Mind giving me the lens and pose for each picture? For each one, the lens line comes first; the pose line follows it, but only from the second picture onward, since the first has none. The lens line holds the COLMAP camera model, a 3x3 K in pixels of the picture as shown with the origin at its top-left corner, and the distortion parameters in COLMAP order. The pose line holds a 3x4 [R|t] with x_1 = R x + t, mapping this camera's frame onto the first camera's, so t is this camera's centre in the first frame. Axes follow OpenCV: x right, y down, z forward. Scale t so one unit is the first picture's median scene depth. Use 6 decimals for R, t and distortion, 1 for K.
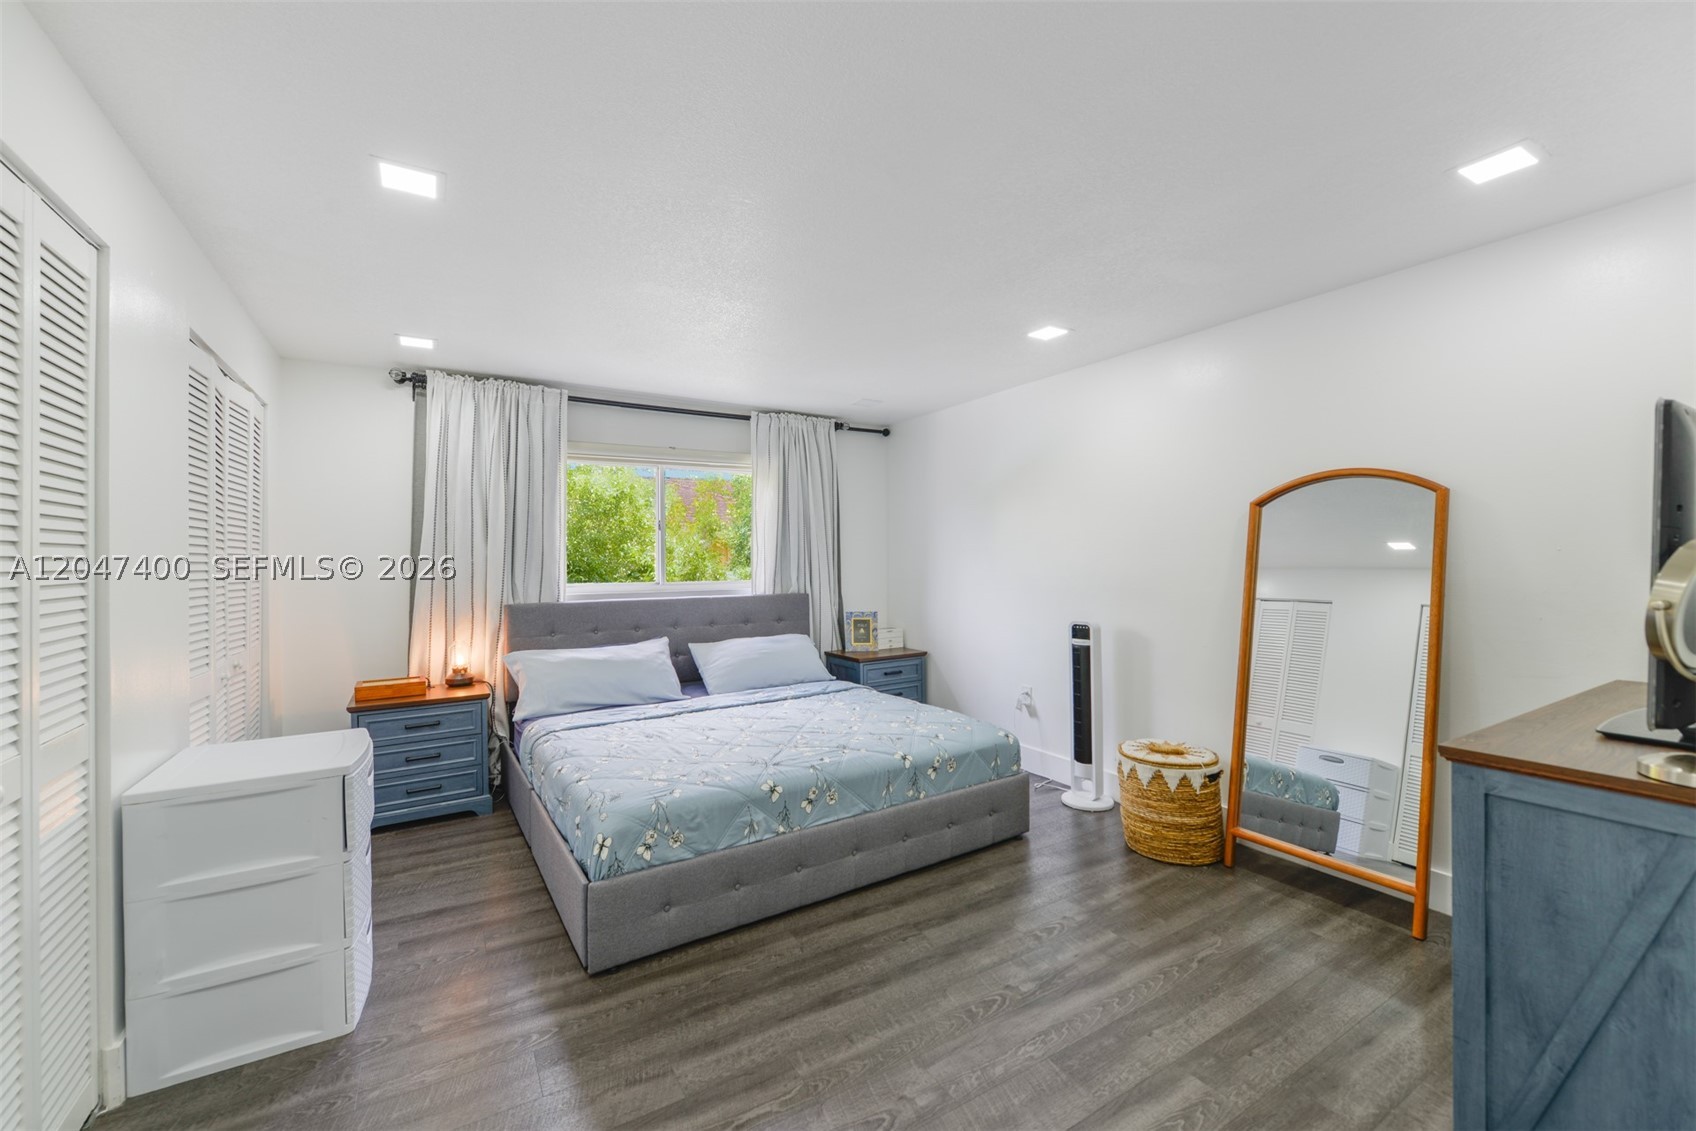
lens RADIAL K [[674.7, 0, 831.3], [0, 674.7, 556.0], [0, 0, 1]] dist [-0.004019, -0.000204]
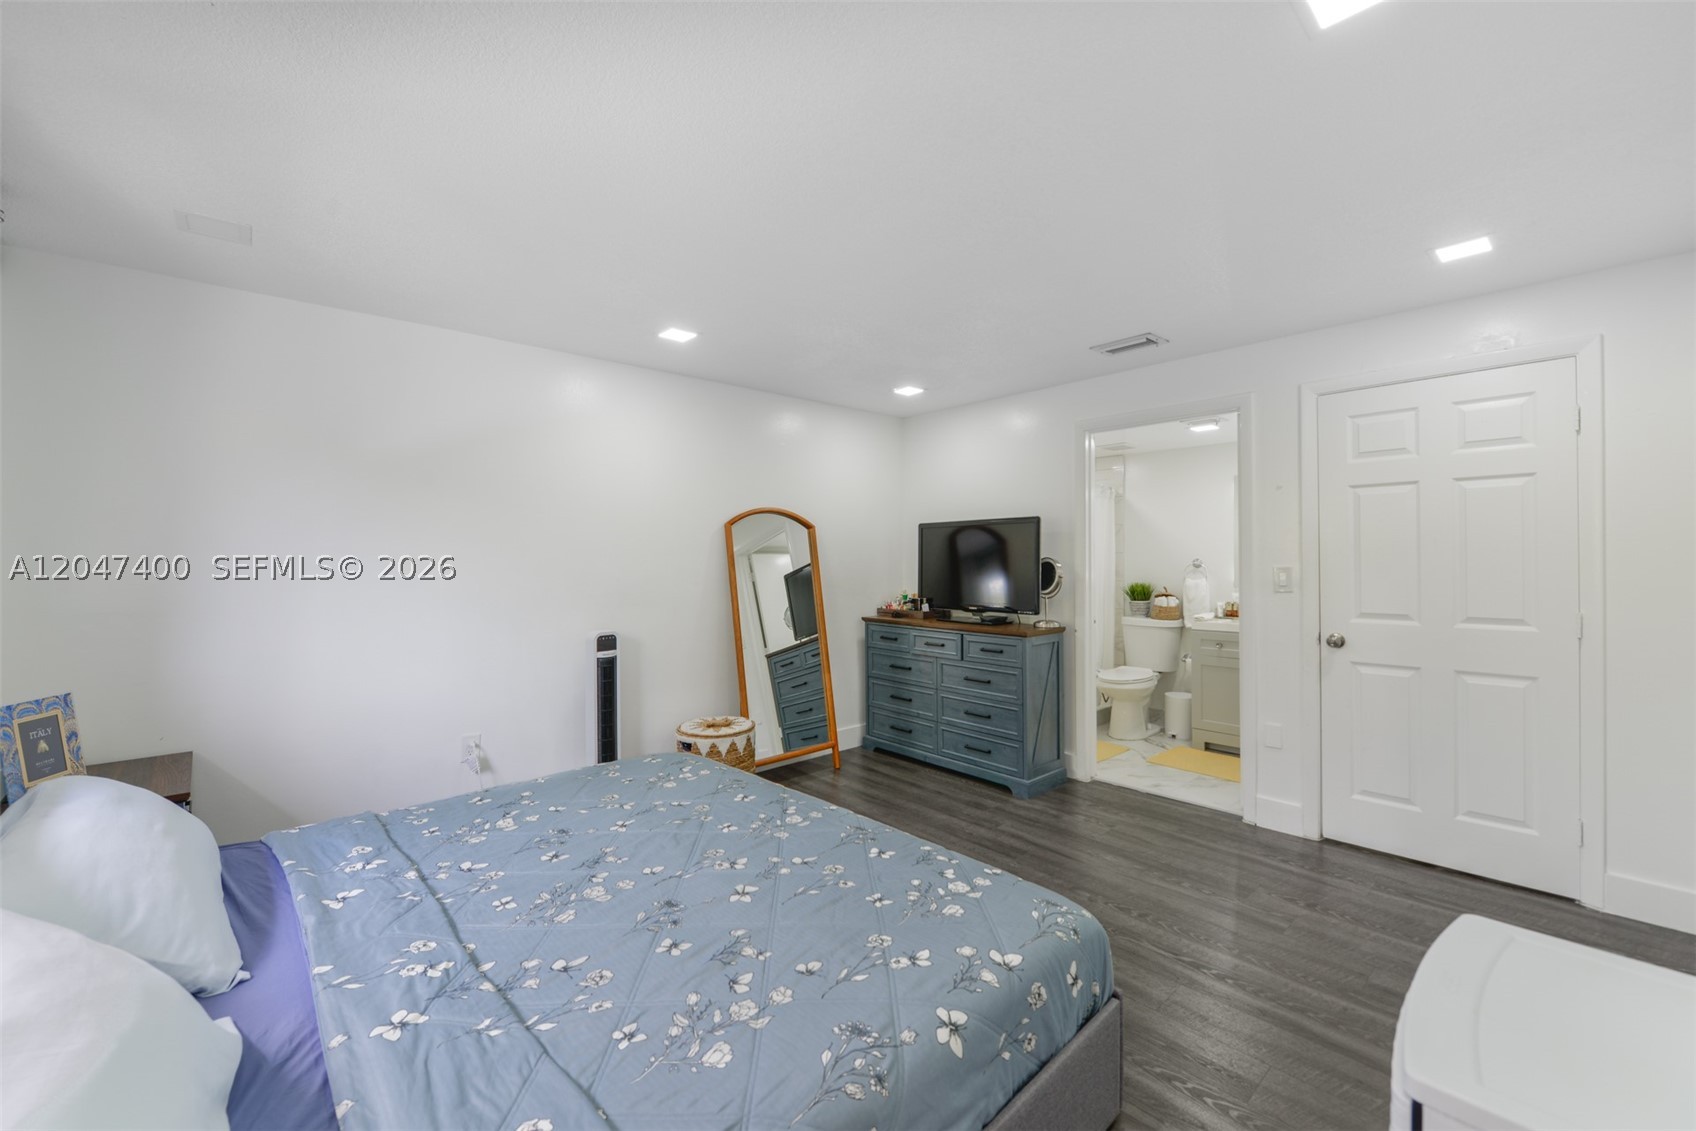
lens RADIAL K [[674.7, 0, 846.0], [0, 674.7, 565.0], [0, 0, 1]] dist [-0.004019, -0.000204]
pose [[-0.192864, -0.000075, 0.981225, -0.716549], [0.000641, 1.000000, 0.000202, 0.005249], [-0.981225, 0.000667, -0.192864, 0.997963]]
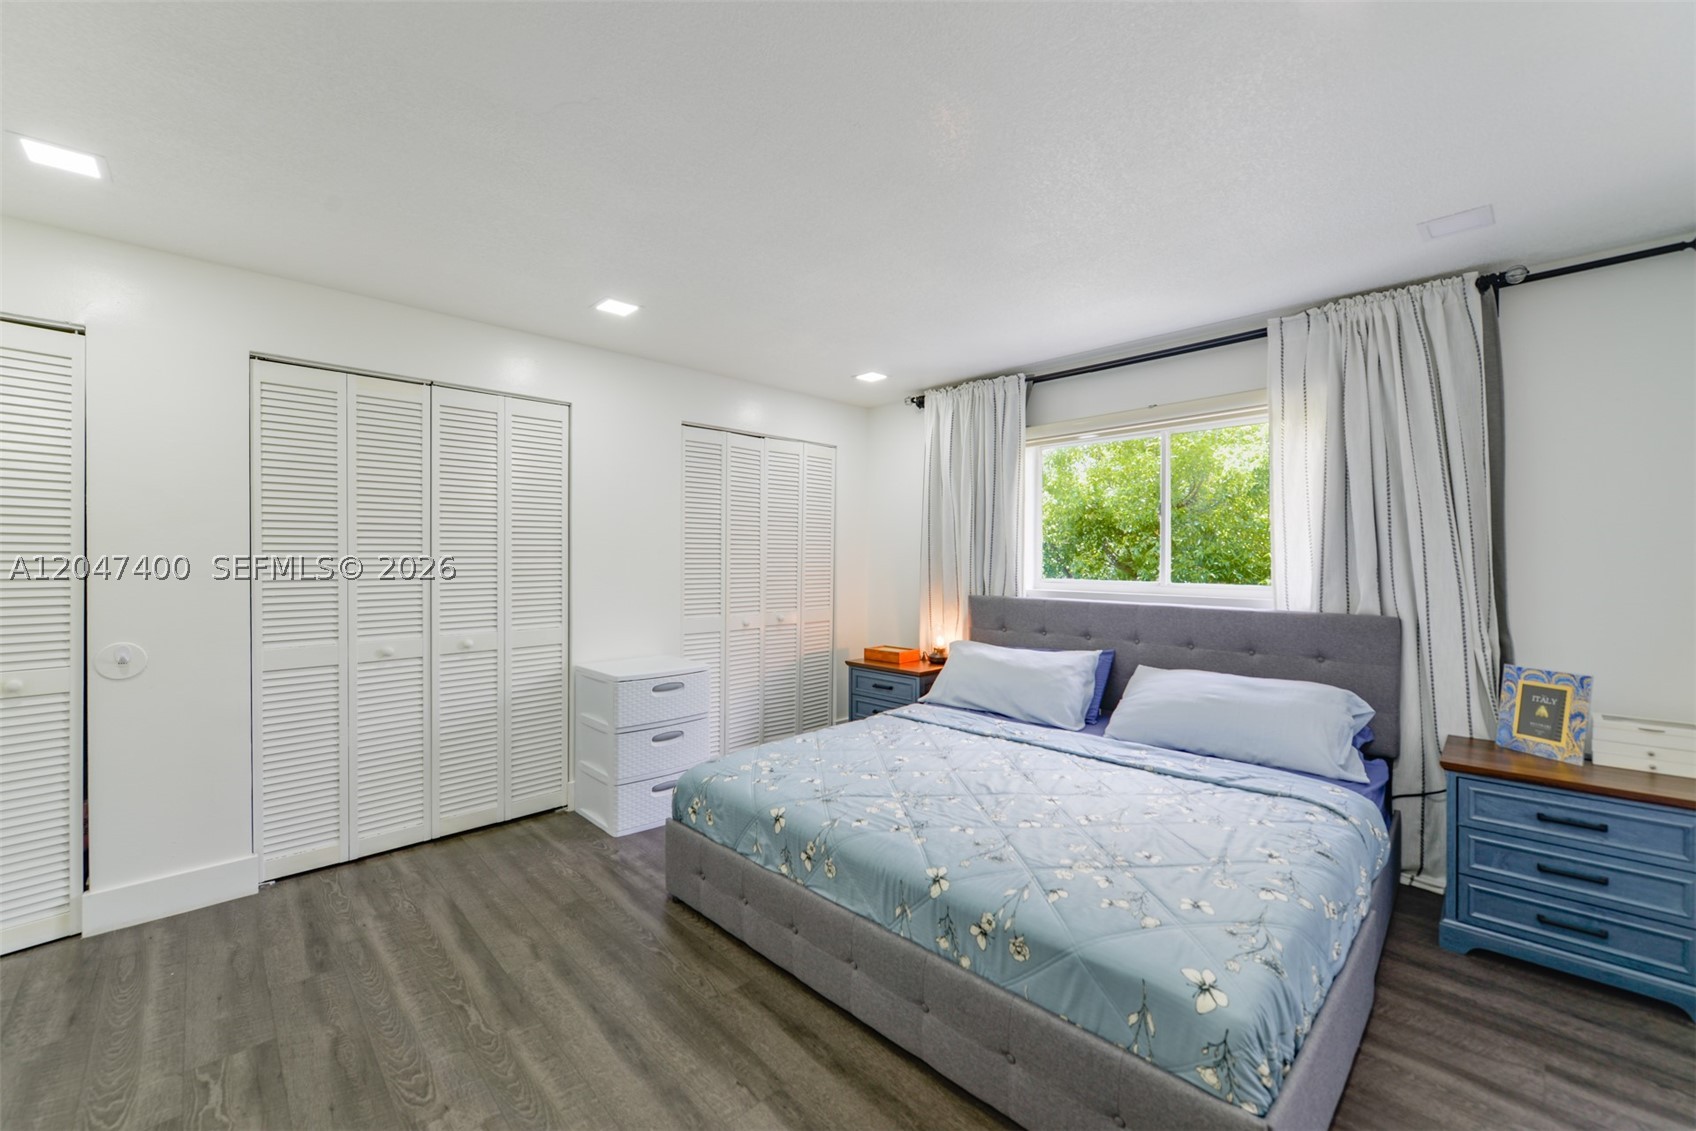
lens RADIAL K [[674.7, 0, 842.8], [0, 674.7, 554.1], [0, 0, 1]] dist [-0.004019, -0.000204]
pose [[0.227120, 0.007664, -0.973837, 0.623750], [0.001968, 0.999963, 0.008328, -0.001533], [0.973865, -0.003808, 0.227097, 0.711951]]
